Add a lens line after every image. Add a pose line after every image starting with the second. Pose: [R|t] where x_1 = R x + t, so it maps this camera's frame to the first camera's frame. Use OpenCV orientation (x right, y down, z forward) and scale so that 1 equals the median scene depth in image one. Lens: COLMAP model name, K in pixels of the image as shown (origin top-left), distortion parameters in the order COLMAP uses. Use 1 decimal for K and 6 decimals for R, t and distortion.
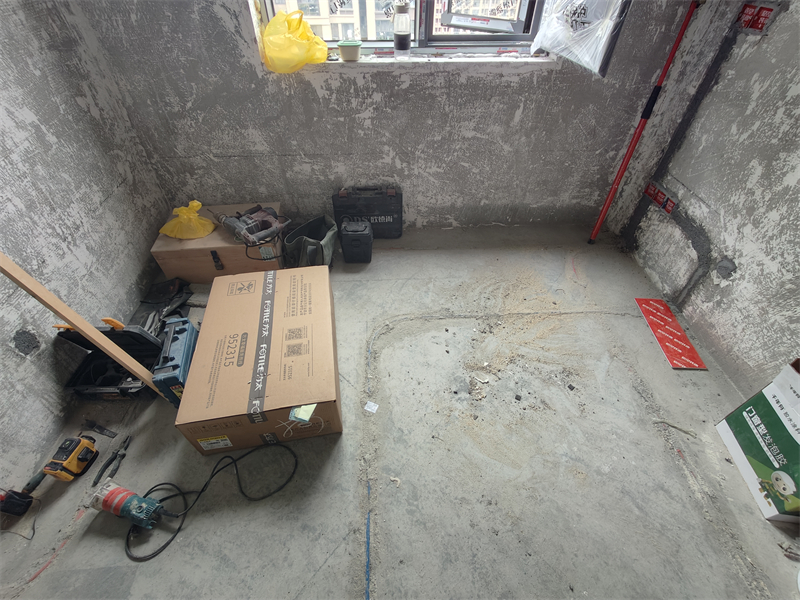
lens RADIAL K [[369.1, 0, 390.3], [0, 369.1, 304.0], [0, 0, 1]] dist [-0.002614, 0.001316]
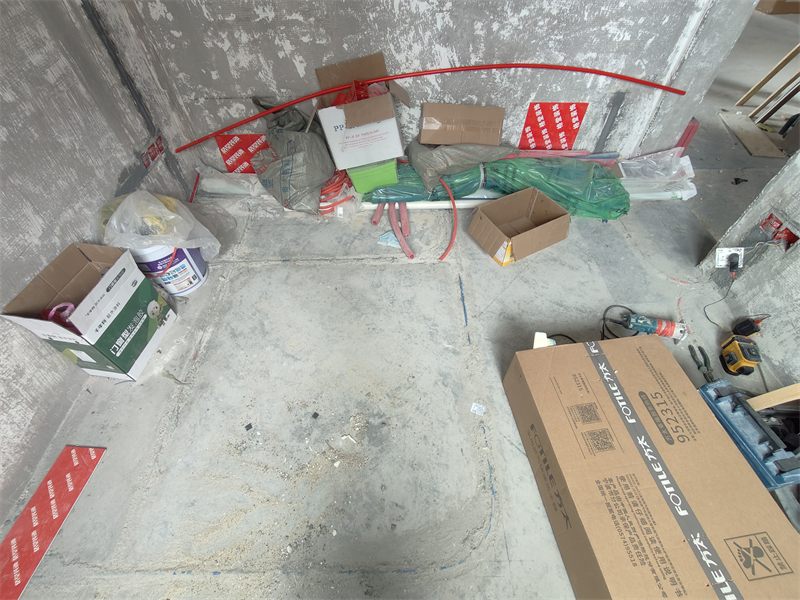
lens RADIAL K [[369.1, 0, 406.4], [0, 369.1, 304.1], [0, 0, 1]] dist [-0.002614, 0.001316]
pose [[-0.999872, -0.000136, 0.015988, 0.116762], [0.015911, -0.106481, 0.994187, -0.636181], [0.001567, 0.994315, 0.106470, 0.670983]]
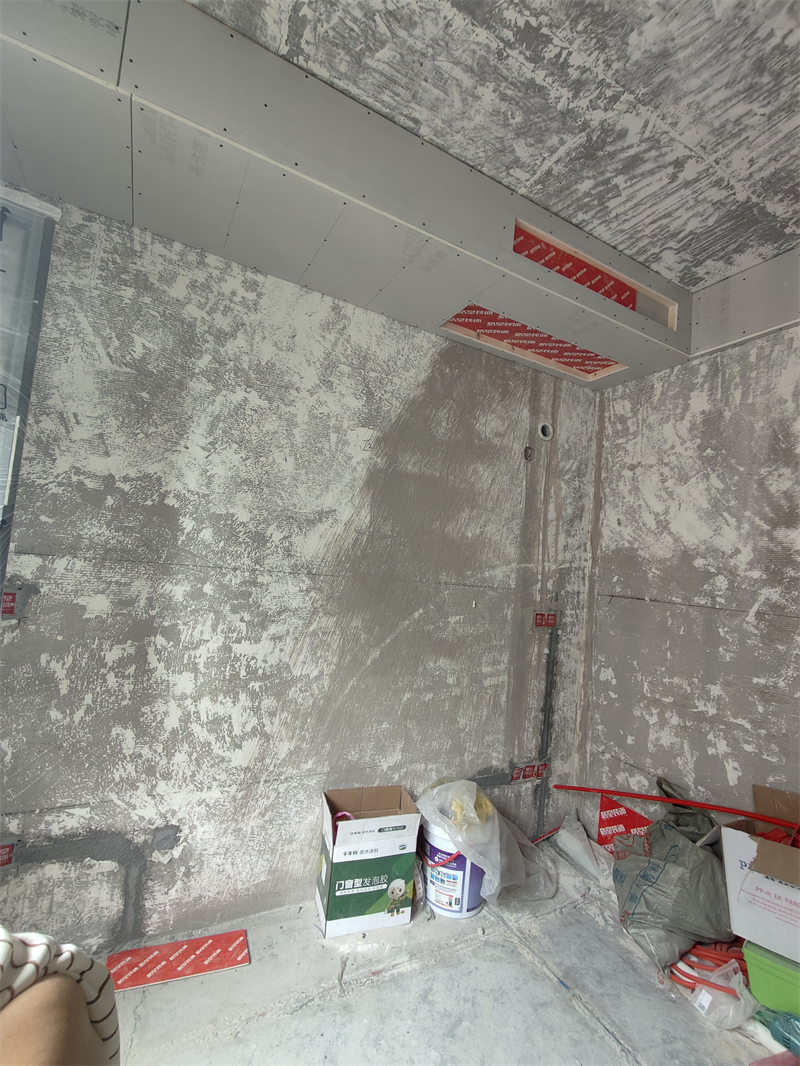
lens RADIAL K [[491.8, 0, 397.7], [0, 491.8, 525.2], [0, 0, 1]] dist [-0.002614, 0.001316]
pose [[-0.440503, 0.030835, 0.897222, -0.309096], [0.577023, 0.775355, 0.256650, -0.655147], [-0.687751, 0.630772, -0.359339, 0.658922]]
